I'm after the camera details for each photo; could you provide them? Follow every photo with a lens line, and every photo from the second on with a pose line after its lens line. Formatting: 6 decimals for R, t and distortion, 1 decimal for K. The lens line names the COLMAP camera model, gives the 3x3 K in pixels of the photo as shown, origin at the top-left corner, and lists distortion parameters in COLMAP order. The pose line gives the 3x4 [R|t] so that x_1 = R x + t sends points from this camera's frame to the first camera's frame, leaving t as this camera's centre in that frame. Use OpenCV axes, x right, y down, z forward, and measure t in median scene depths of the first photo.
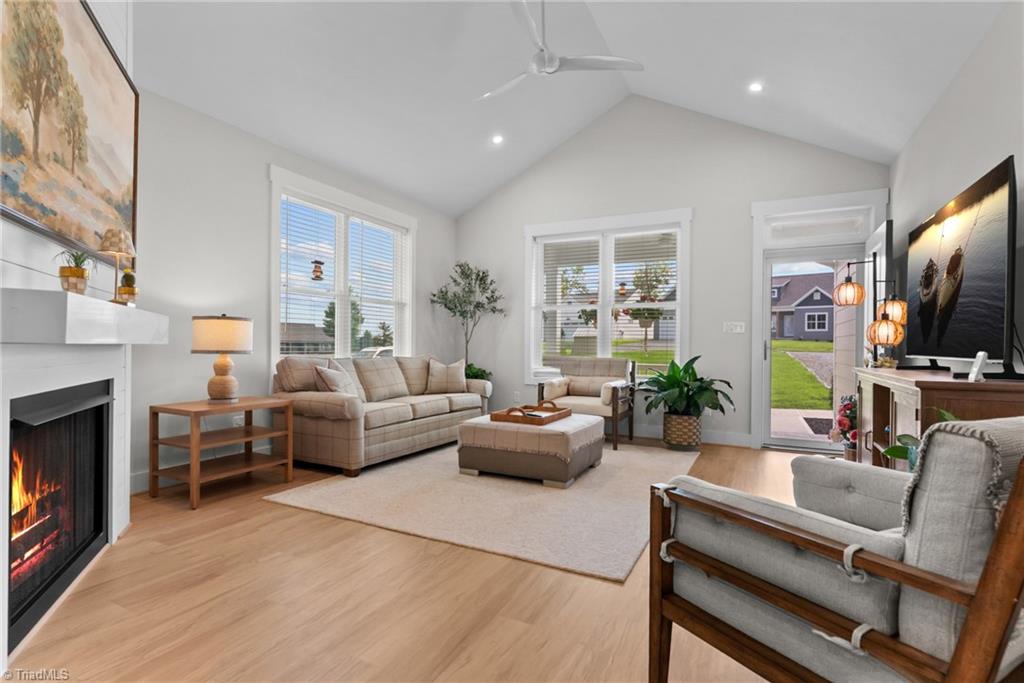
lens RADIAL K [[493.7, 0, 511.5], [0, 493.7, 344.4], [0, 0, 1]] dist [-0.000400, 0.000015]
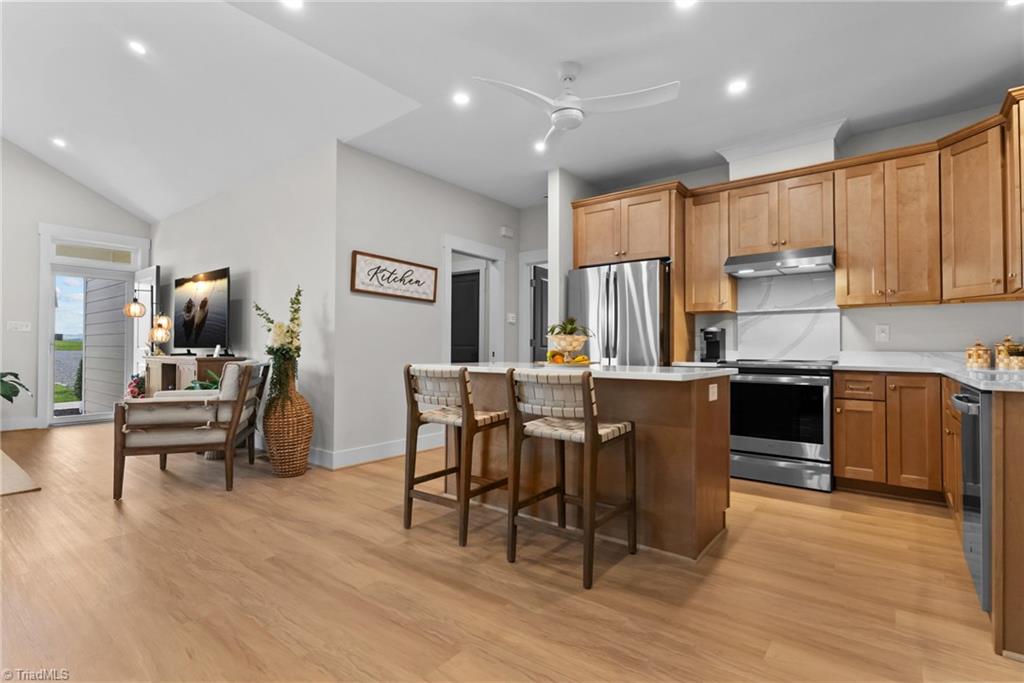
lens RADIAL K [[494.3, 0, 511.6], [0, 494.3, 351.2], [0, 0, 1]] dist [0.000156, 0.000089]
pose [[0.202035, -0.013787, 0.979281, -0.615614], [-0.004856, 0.999875, 0.015079, 0.000563], [-0.979366, -0.007802, 0.201943, -0.488526]]
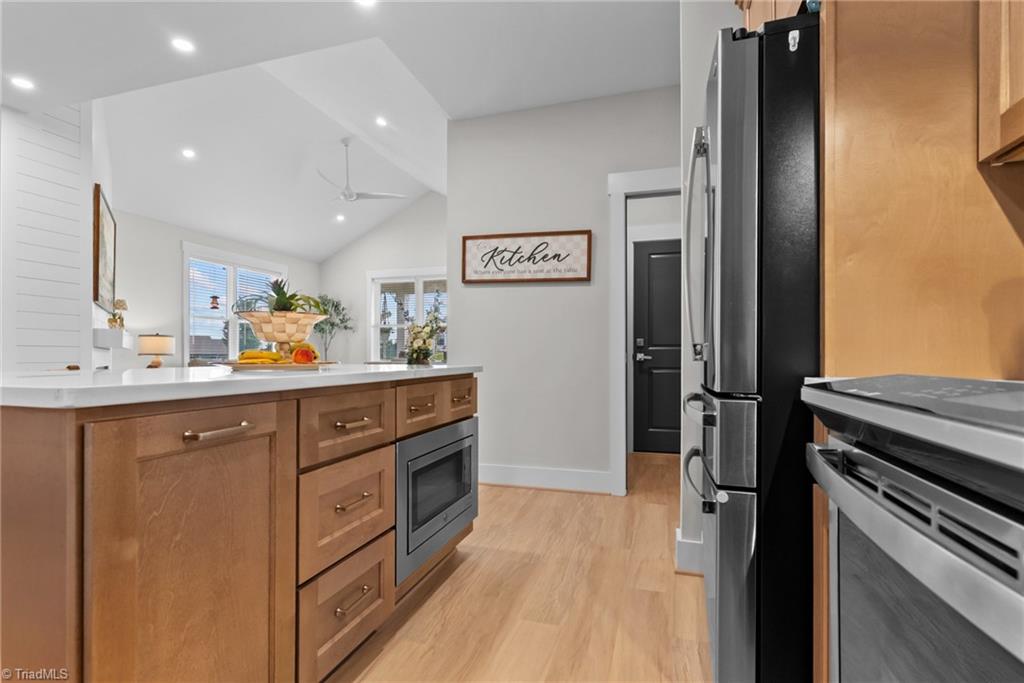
lens RADIAL K [[494.3, 0, 511.6], [0, 494.3, 351.2], [0, 0, 1]] dist [0.000156, 0.000089]
pose [[0.986379, -0.009298, 0.164227, 0.355167], [0.010599, 0.999919, -0.007047, 0.026213], [-0.164148, 0.008692, 0.986397, -0.895246]]
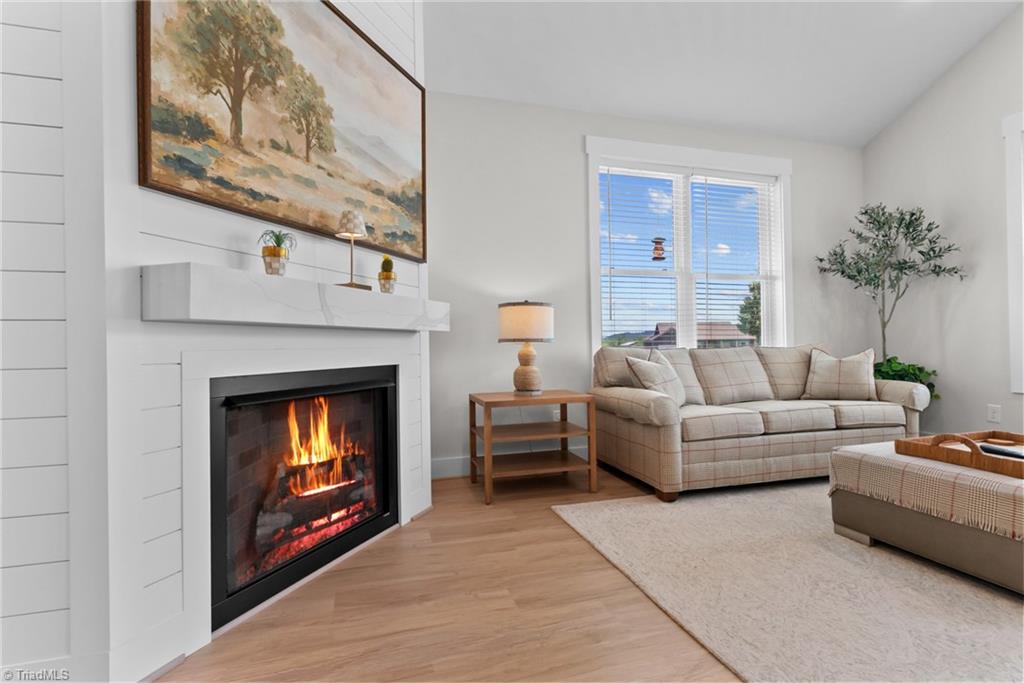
lens RADIAL K [[485.4, 0, 512.0], [0, 485.4, 341.5], [0, 0, 1]] dist [0.002589, 0.000369]
pose [[0.687584, -0.025701, -0.725649, 0.065875], [0.023066, 0.999642, -0.013550, 0.026306], [0.725738, -0.007421, 0.687931, 0.317566]]
